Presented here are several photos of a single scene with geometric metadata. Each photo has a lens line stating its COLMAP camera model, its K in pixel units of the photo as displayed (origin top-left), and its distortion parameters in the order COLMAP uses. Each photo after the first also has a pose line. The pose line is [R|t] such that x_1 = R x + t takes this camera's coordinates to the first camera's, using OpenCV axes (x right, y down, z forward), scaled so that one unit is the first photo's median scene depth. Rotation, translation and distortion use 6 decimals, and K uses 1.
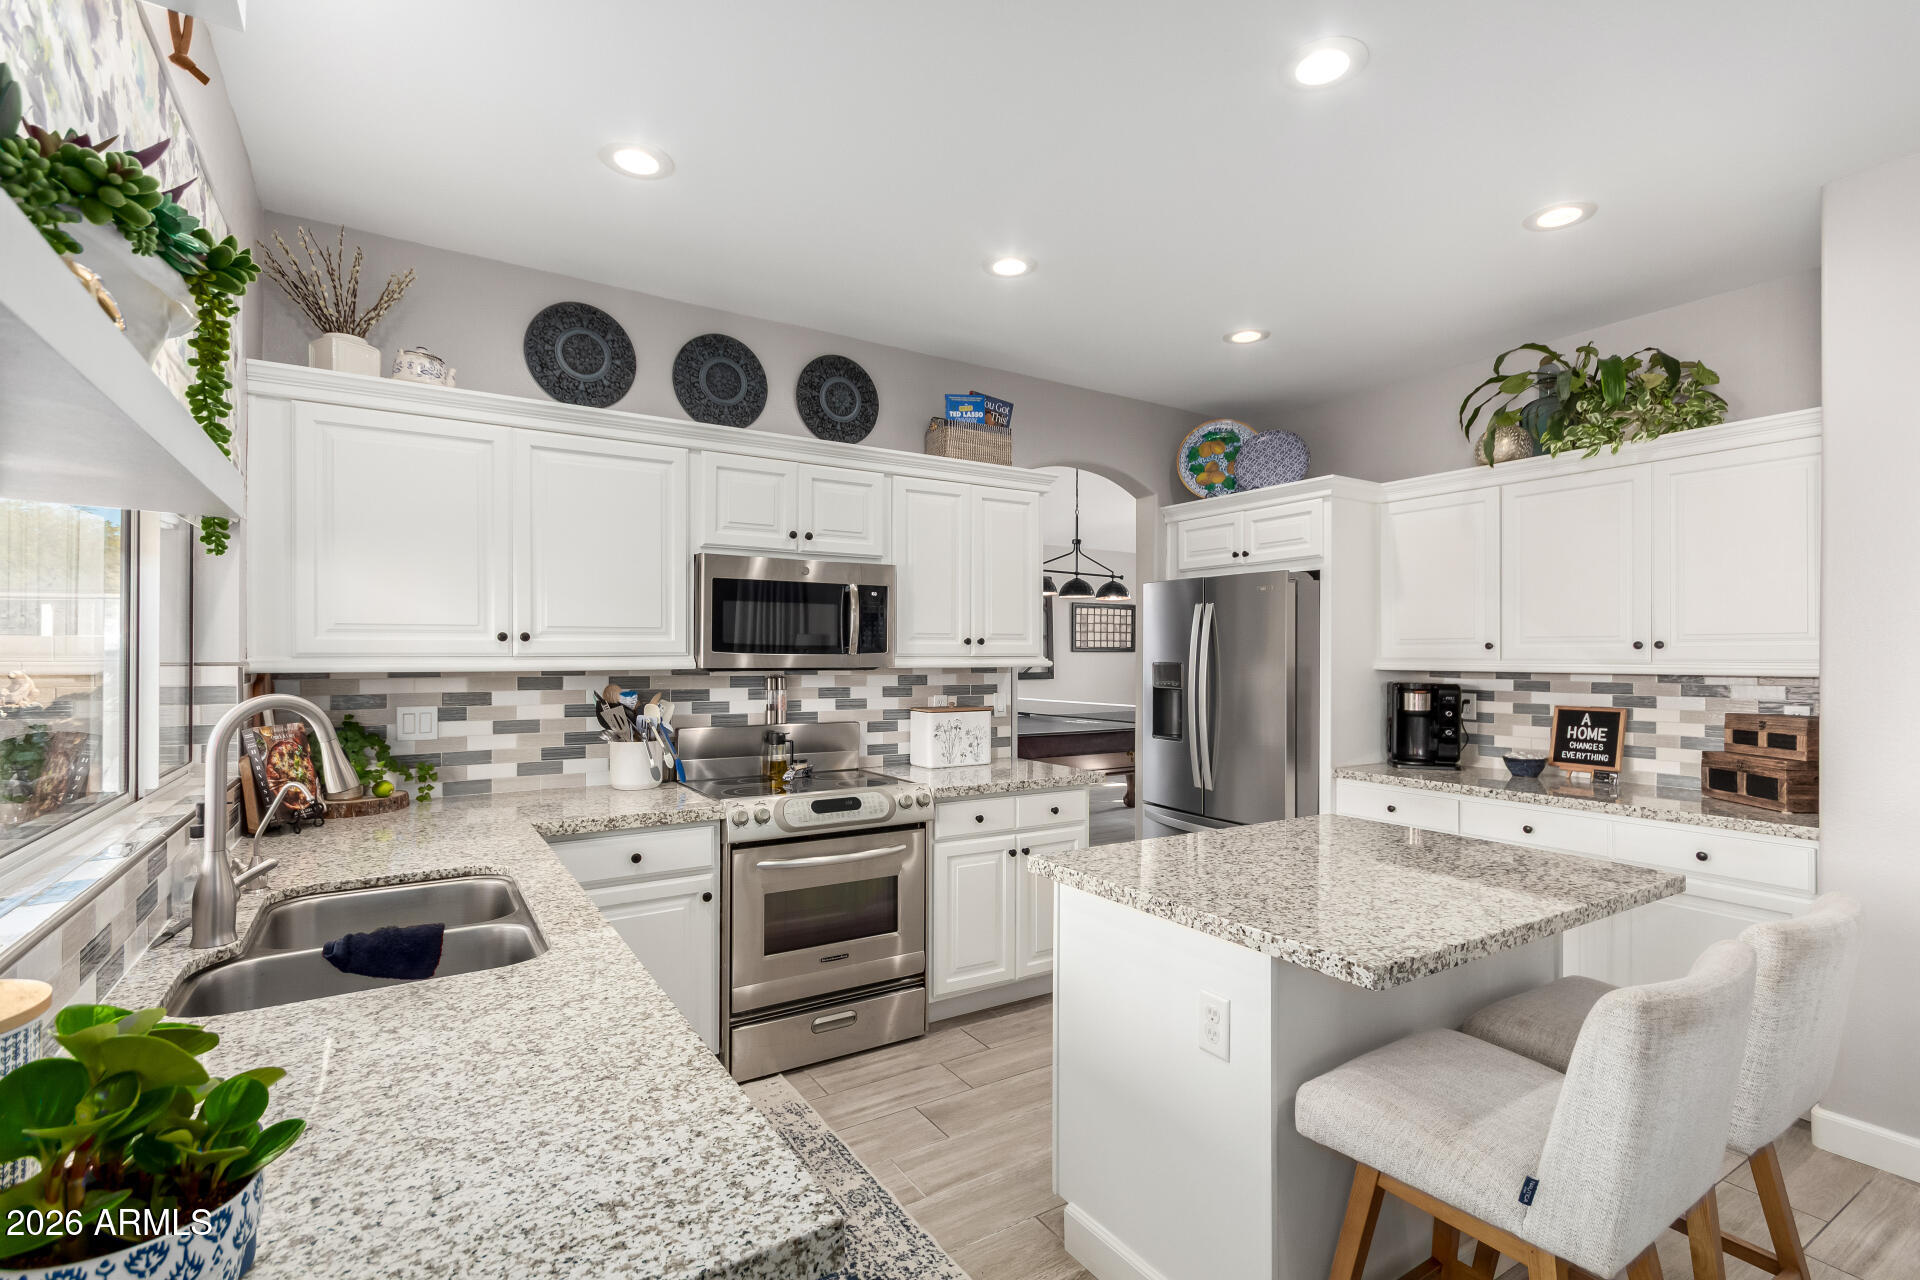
lens RADIAL K [[869.7, 0, 952.2], [0, 869.7, 658.6], [0, 0, 1]] dist [0.010095, 0.000256]
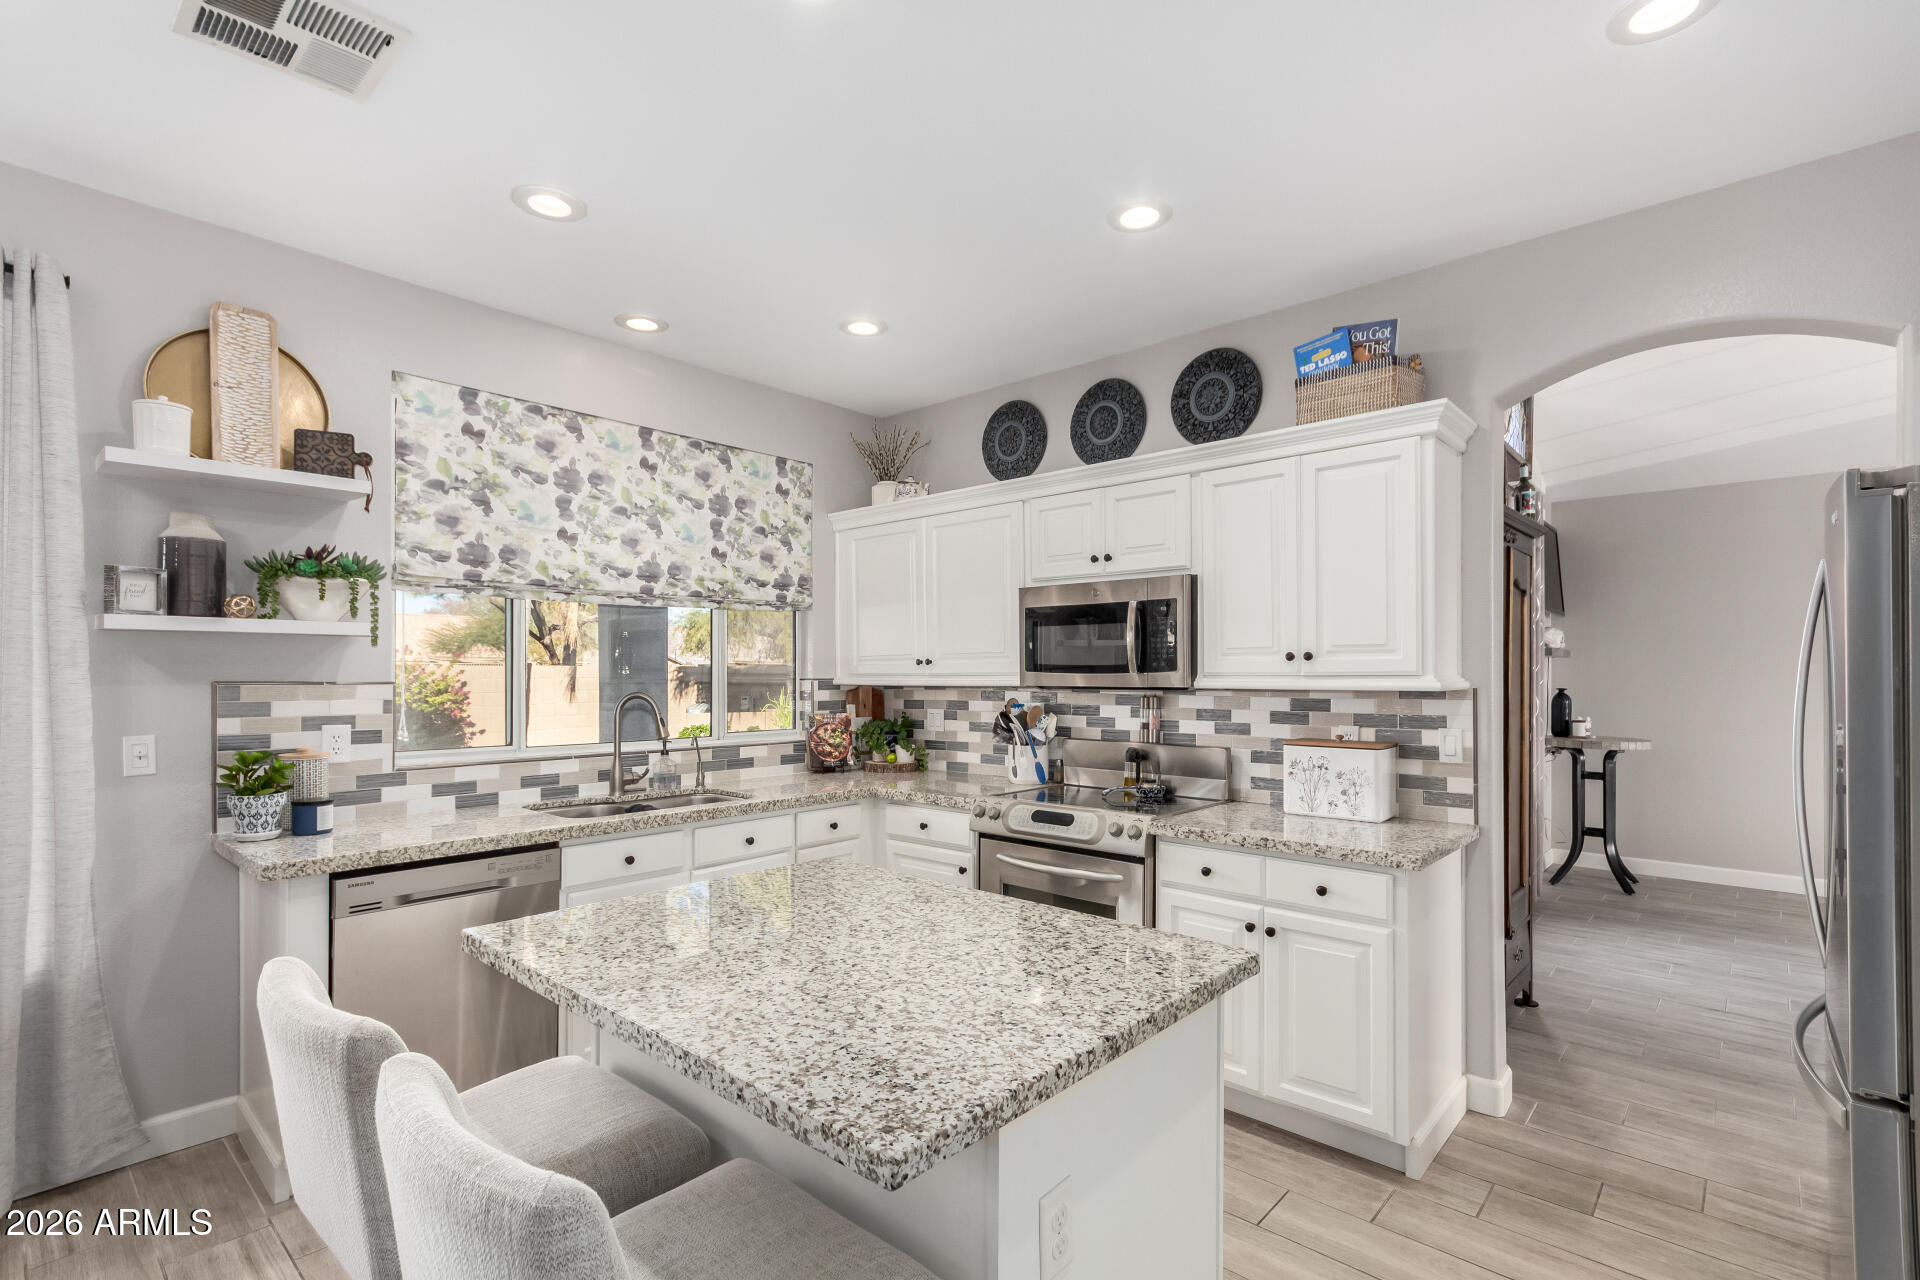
lens RADIAL K [[899.5, 0, 961.6], [0, 899.5, 669.3], [0, 0, 1]] dist [0.001371, 0.000427]
pose [[0.277457, -0.007027, -0.960712, 0.746431], [-0.002188, 0.999966, -0.007945, -0.001208], [0.960736, 0.004306, 0.277432, 0.506960]]
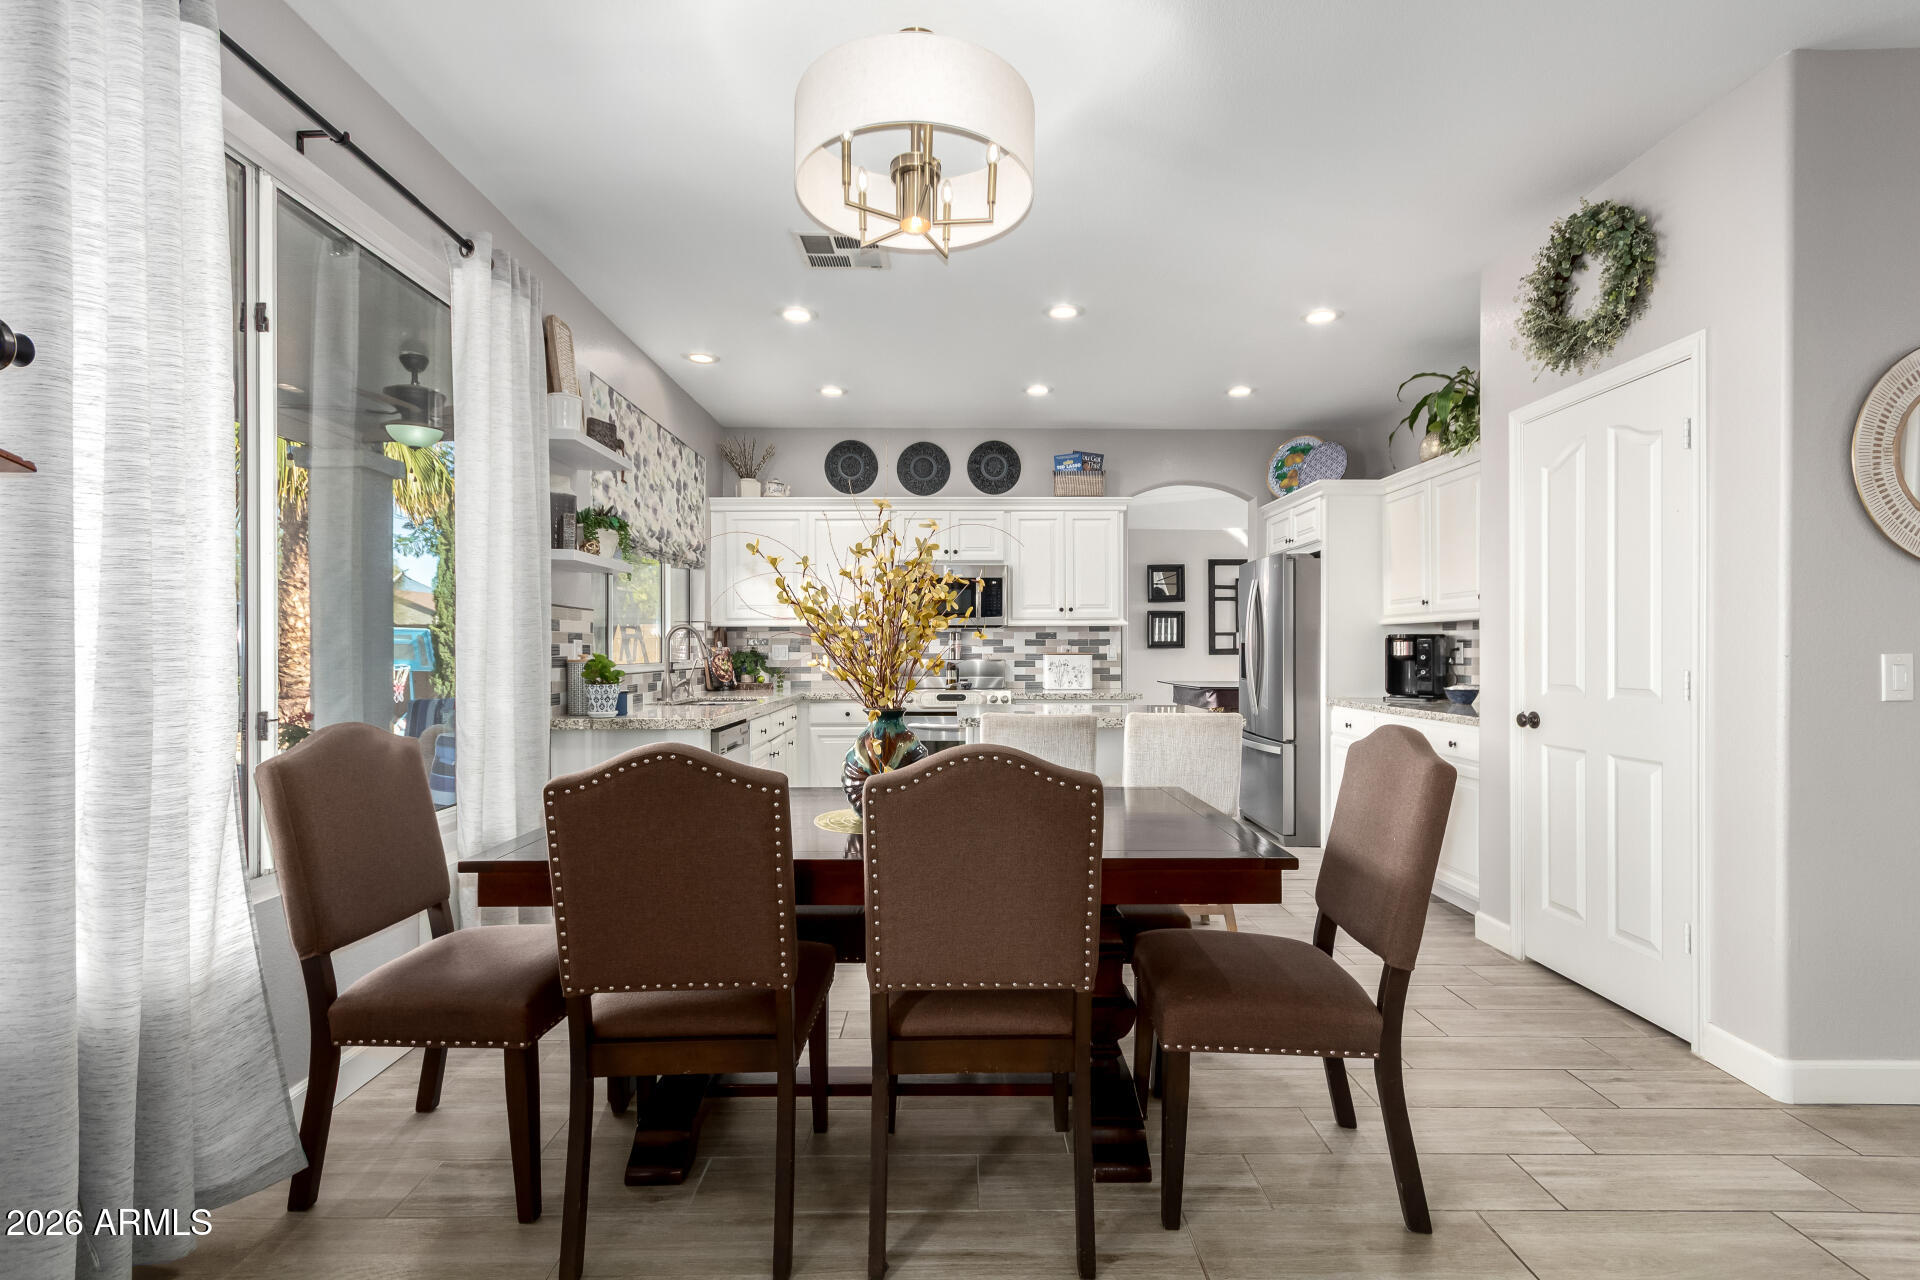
lens RADIAL K [[890.5, 0, 972.5], [0, 890.5, 653.2], [0, 0, 1]] dist [-0.000246, 0.000219]
pose [[0.855805, -0.000515, -0.517299, 0.756916], [0.000900, 0.999999, 0.000494, 0.062154], [0.517298, -0.000888, 0.855805, -0.511197]]
